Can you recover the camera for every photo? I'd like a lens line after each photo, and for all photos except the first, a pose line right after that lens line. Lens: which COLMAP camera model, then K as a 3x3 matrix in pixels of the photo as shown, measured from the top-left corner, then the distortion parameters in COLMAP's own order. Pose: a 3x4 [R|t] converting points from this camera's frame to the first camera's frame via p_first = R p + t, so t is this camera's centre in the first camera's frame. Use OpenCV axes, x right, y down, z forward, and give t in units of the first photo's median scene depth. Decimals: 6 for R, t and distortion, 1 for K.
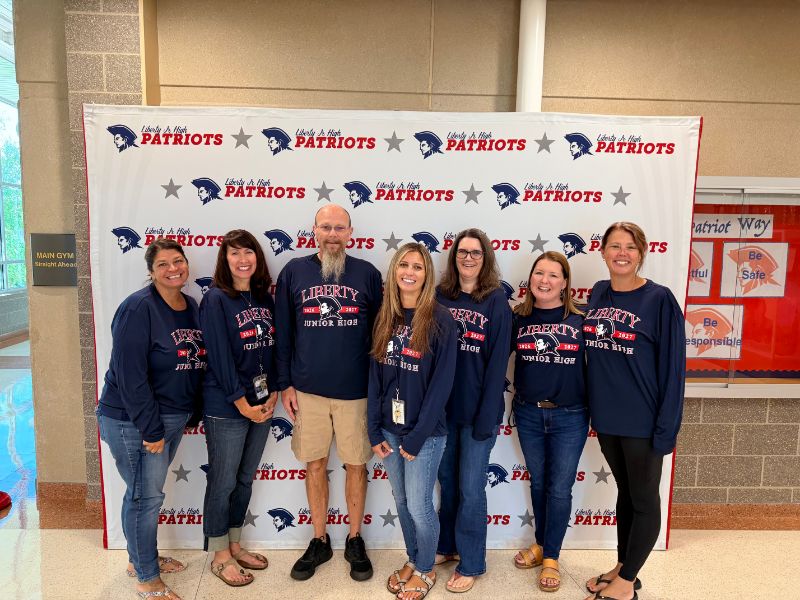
lens RADIAL K [[567.4, 0, 397.6], [0, 567.4, 305.3], [0, 0, 1]] dist [0.017287, -0.029114]
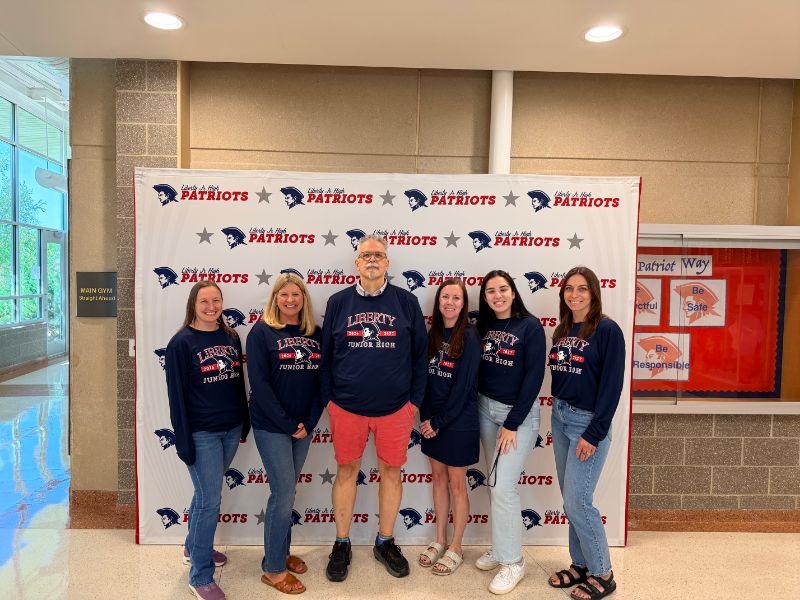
lens RADIAL K [[567.4, 0, 381.8], [0, 567.4, 298.3], [0, 0, 1]] dist [0.017287, -0.029114]
pose [[0.999995, -0.000127, -0.003205, -0.014014], [-0.000106, 0.997353, -0.072711, 0.014872], [0.003206, 0.072711, 0.997348, -0.182688]]
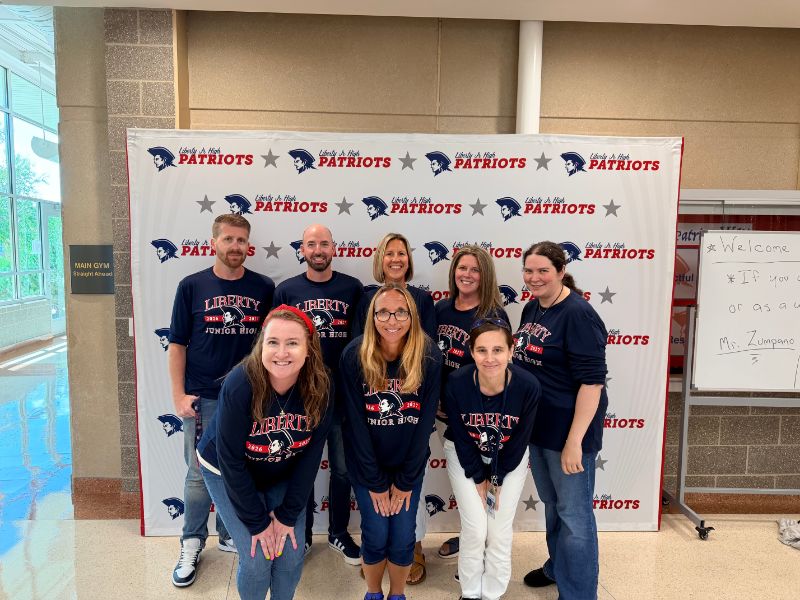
lens RADIAL K [[567.4, 0, 402.0], [0, 567.4, 302.3], [0, 0, 1]] dist [0.017287, -0.029114]
pose [[0.999924, -0.007523, 0.009780, -0.027273], [0.007713, 0.999779, -0.019544, 0.008937], [-0.009631, 0.019618, 0.999761, -0.094748]]
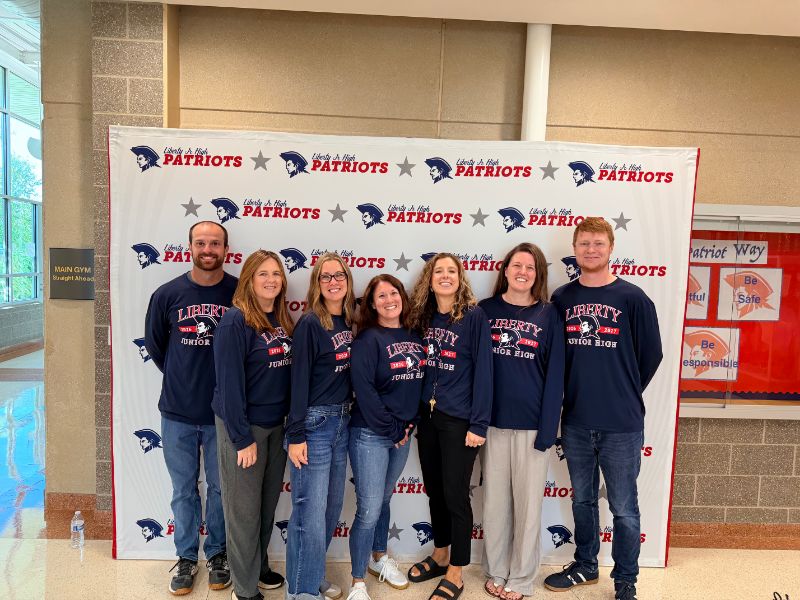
lens RADIAL K [[567.4, 0, 399.6], [0, 567.4, 302.7], [0, 0, 1]] dist [0.017287, -0.029114]
pose [[0.999857, 0.015778, 0.006093, -0.018364], [-0.015544, 0.999210, -0.036572, 0.000724], [-0.006666, 0.036472, 0.999312, -0.033185]]
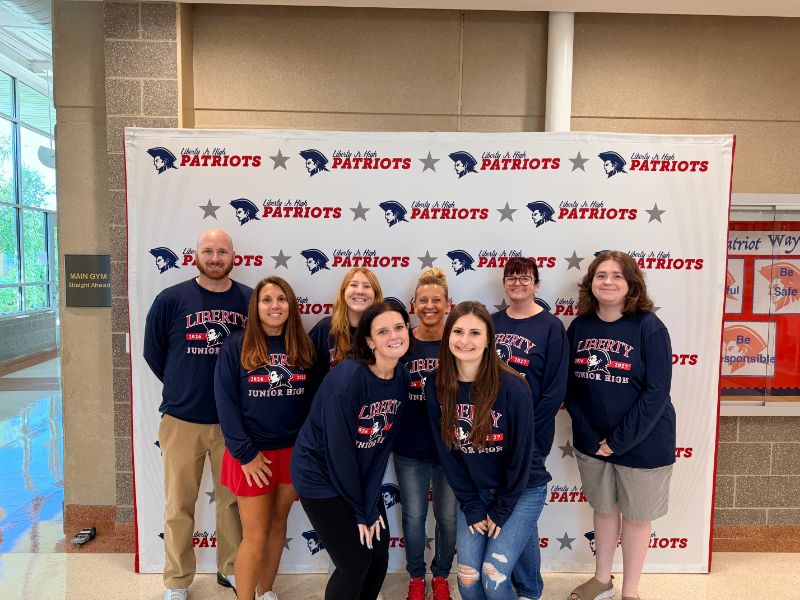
lens RADIAL K [[567.4, 0, 397.8], [0, 567.4, 299.7], [0, 0, 1]] dist [0.017287, -0.029114]
pose [[0.999928, -0.005659, -0.010592, -0.048649], [0.005184, 0.999005, -0.044288, 0.001525], [0.010832, 0.044229, 0.998963, 0.000175]]
